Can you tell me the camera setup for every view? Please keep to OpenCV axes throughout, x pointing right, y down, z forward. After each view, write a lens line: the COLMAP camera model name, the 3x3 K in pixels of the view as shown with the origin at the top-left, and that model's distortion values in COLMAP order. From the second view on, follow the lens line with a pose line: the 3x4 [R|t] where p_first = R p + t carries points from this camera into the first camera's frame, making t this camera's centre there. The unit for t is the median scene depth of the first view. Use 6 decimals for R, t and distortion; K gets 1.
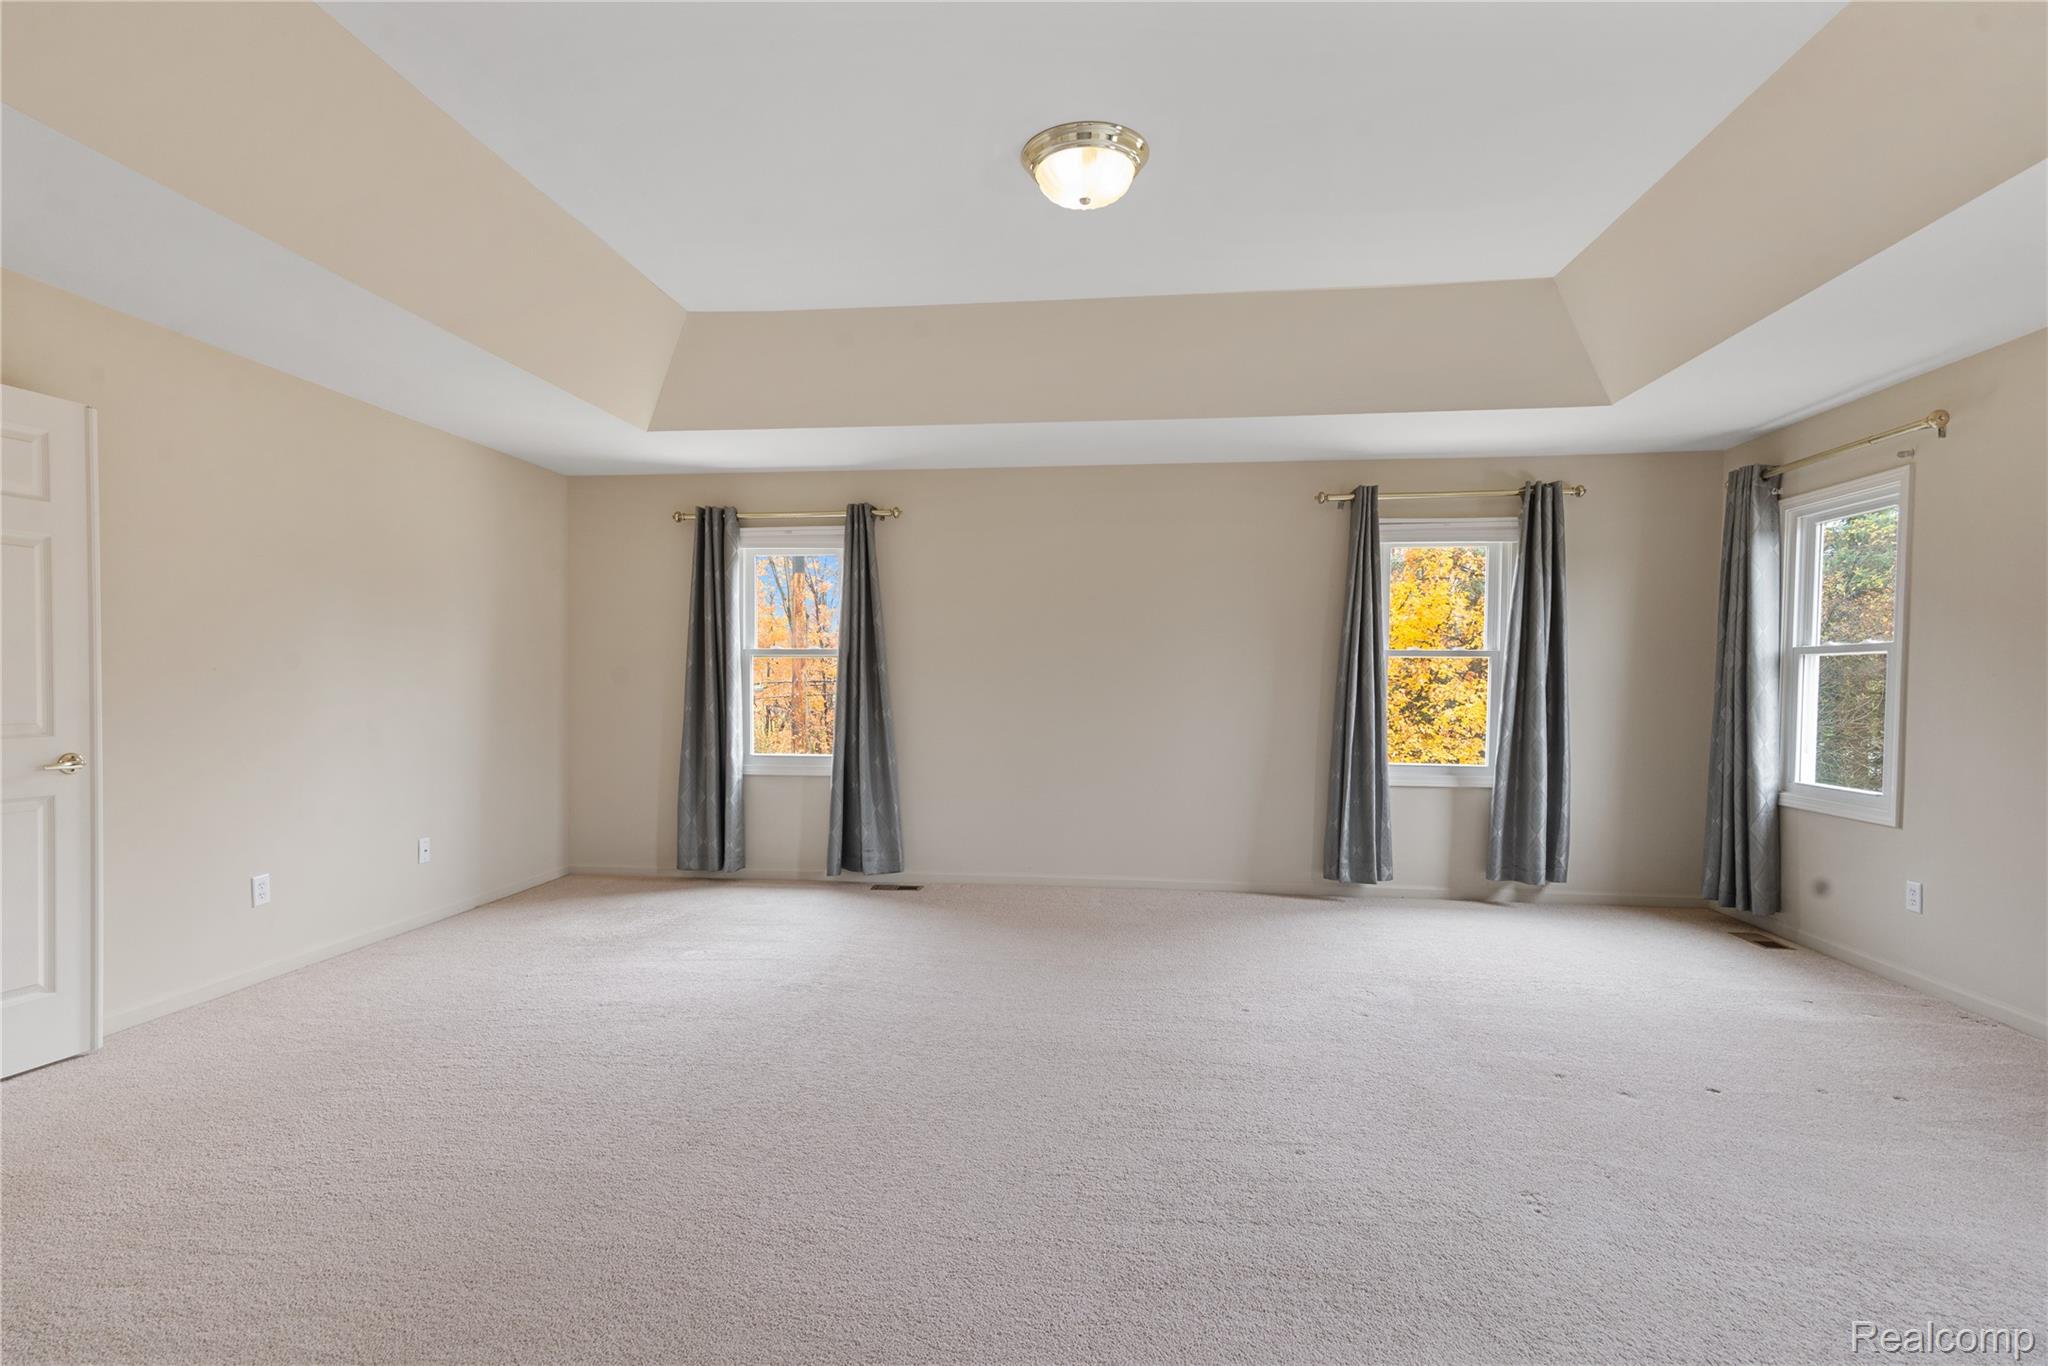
lens RADIAL K [[1005.4, 0, 1024.0], [0, 1005.4, 683.0], [0, 0, 1]] dist [0.000280, -0.000088]
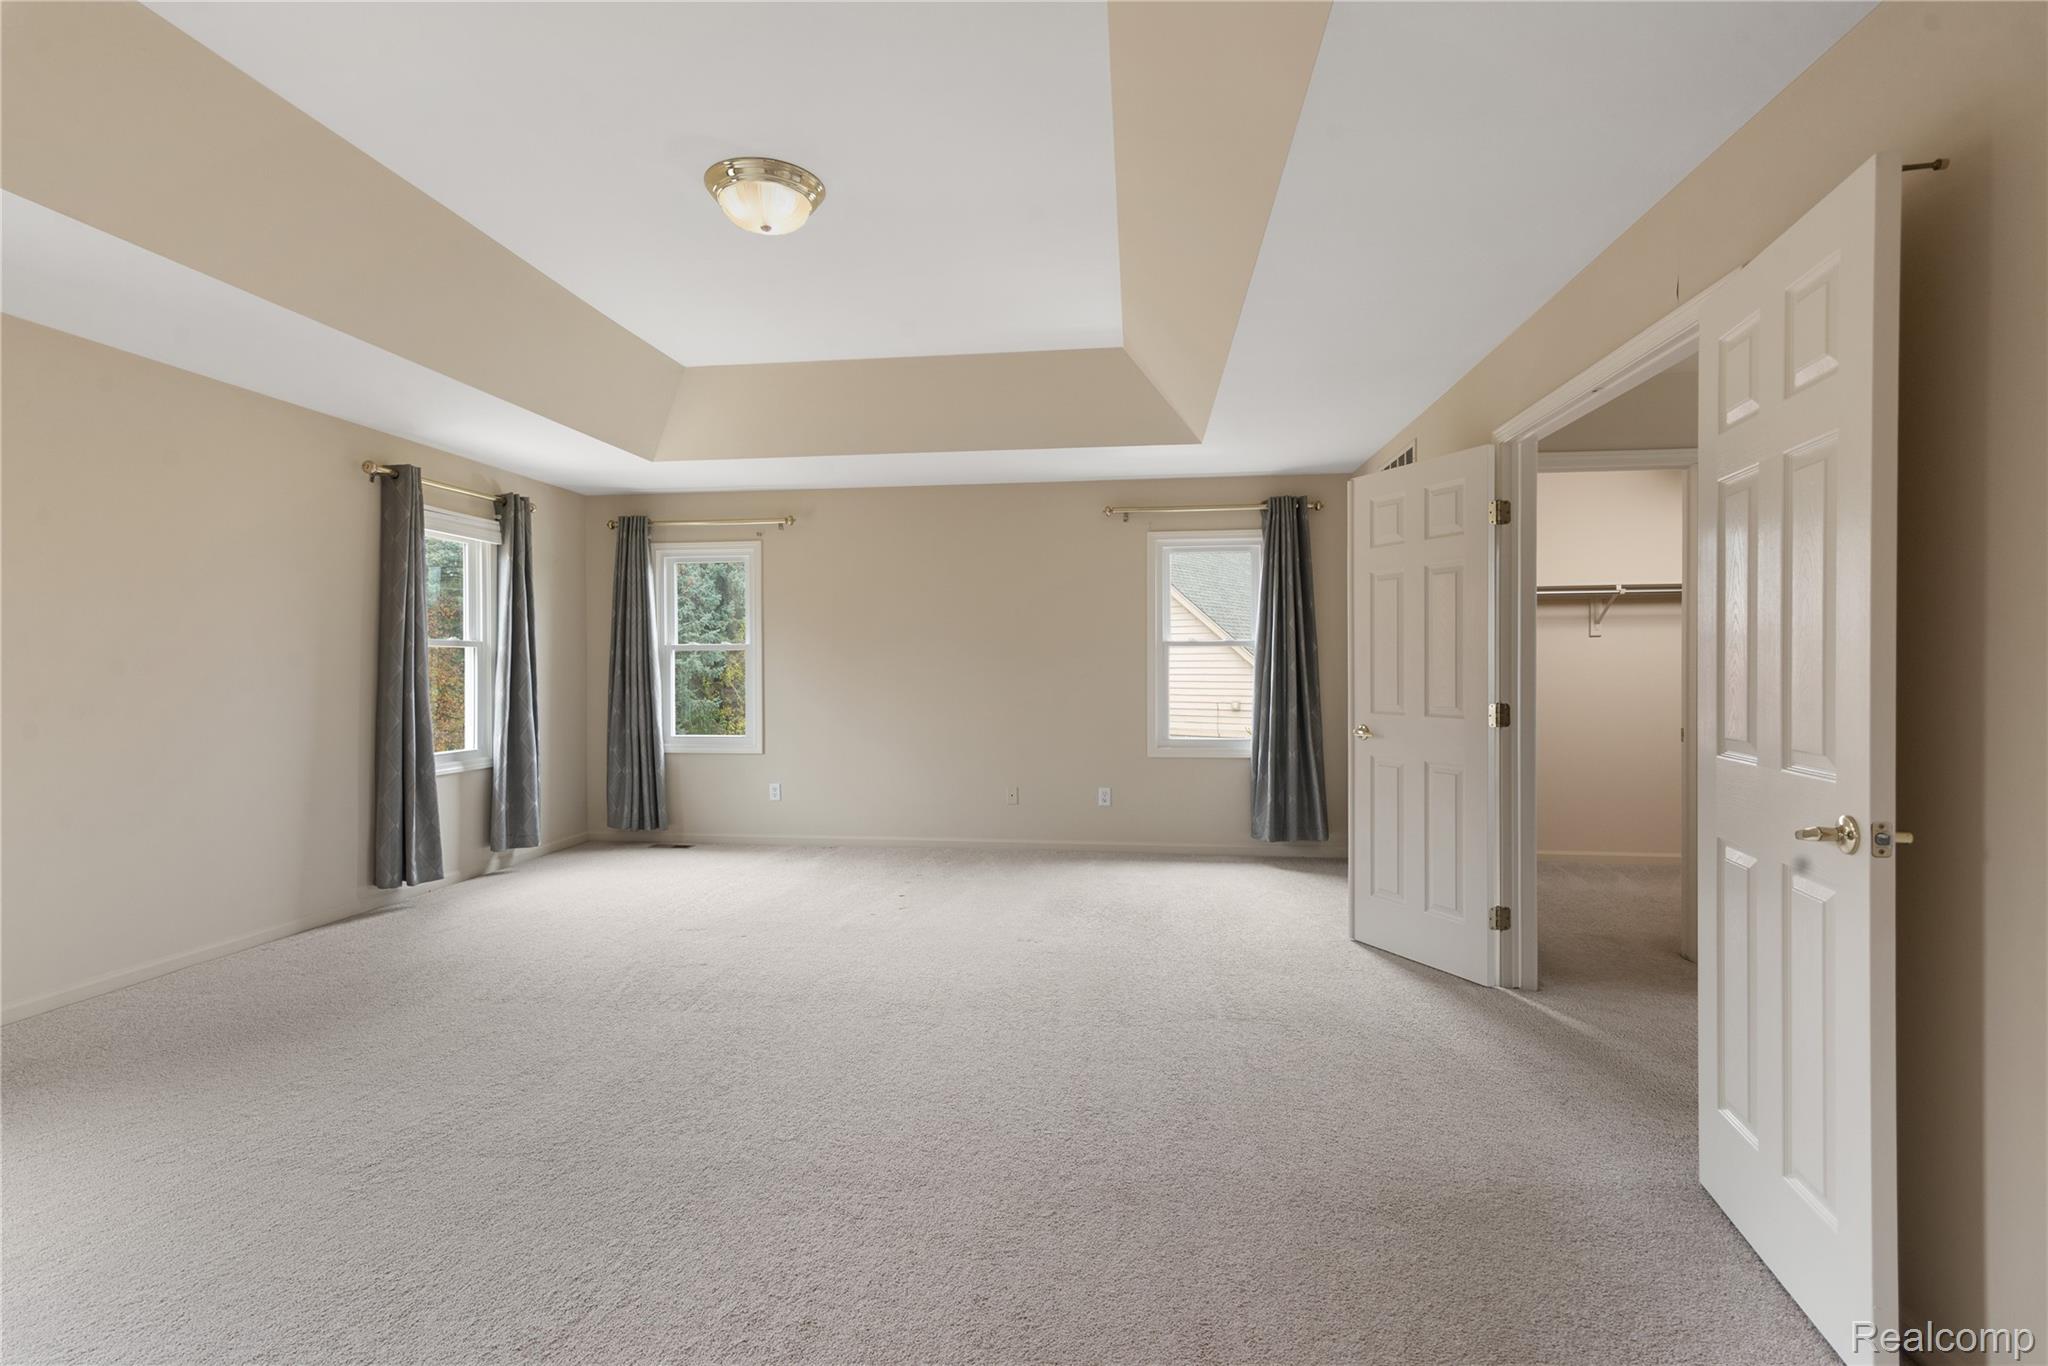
lens RADIAL K [[932.3, 0, 1025.2], [0, 932.3, 660.4], [0, 0, 1]] dist [0.001157, 0.000075]
pose [[0.023427, -0.000447, 0.999725, -0.565521], [0.006868, 0.999976, 0.000286, -0.009460], [-0.999702, 0.006859, 0.023430, 0.422221]]
